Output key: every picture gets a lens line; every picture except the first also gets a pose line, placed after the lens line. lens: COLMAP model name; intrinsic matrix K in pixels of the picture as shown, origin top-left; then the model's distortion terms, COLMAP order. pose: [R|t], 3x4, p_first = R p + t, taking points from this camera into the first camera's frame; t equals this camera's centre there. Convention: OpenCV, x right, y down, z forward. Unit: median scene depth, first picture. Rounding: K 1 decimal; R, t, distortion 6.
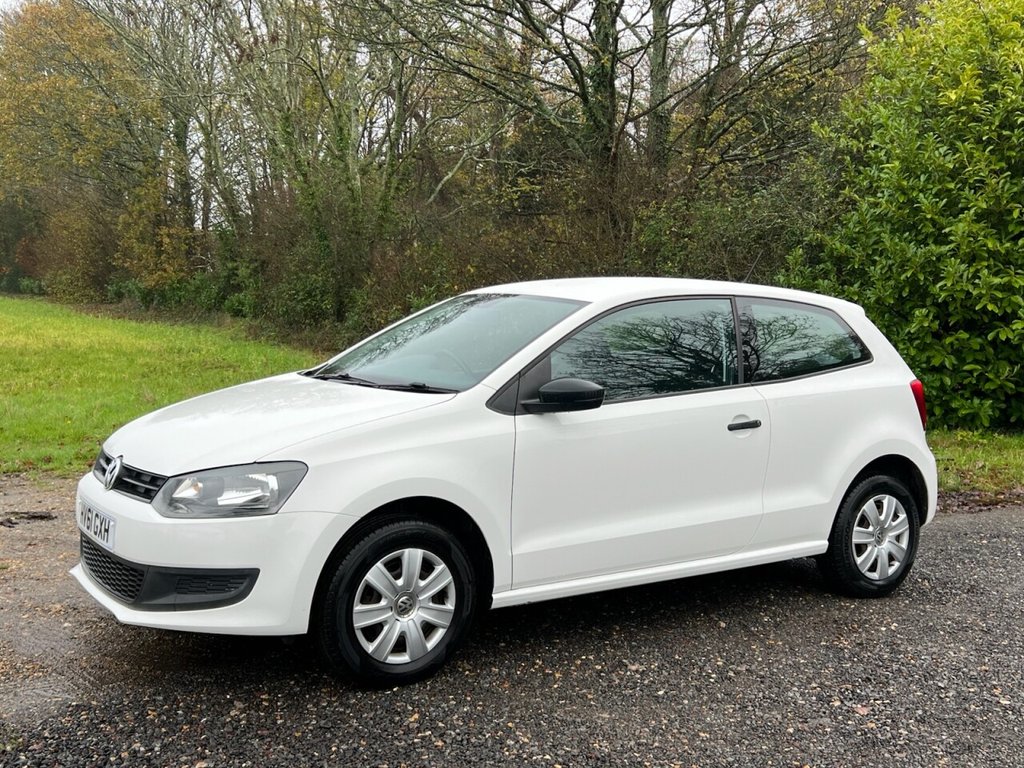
lens RADIAL K [[1115.4, 0, 523.4], [0, 1115.4, 379.1], [0, 0, 1]] dist [0.138359, -0.334005]
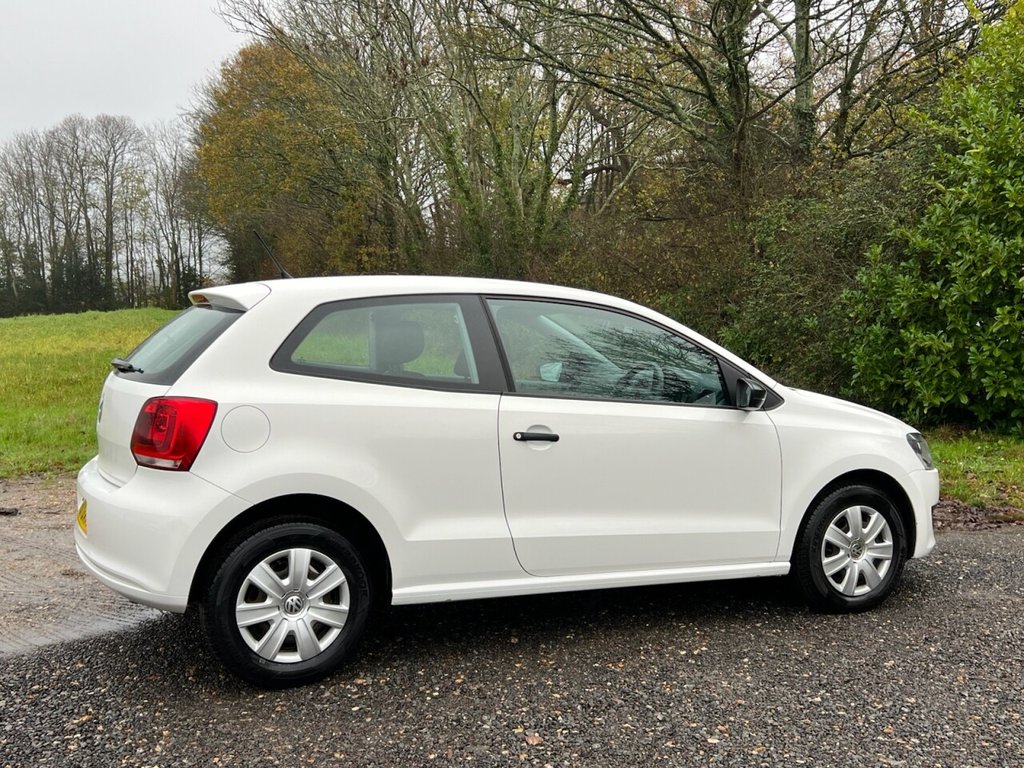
lens RADIAL K [[1094.4, 0, 511.5], [0, 1094.4, 380.1], [0, 0, 1]] dist [0.134053, -0.313428]
pose [[0.976963, -0.005098, -0.213347, 0.327850], [0.003662, 0.999968, -0.007124, 0.004490], [0.213377, 0.006178, 0.976950, 0.078066]]
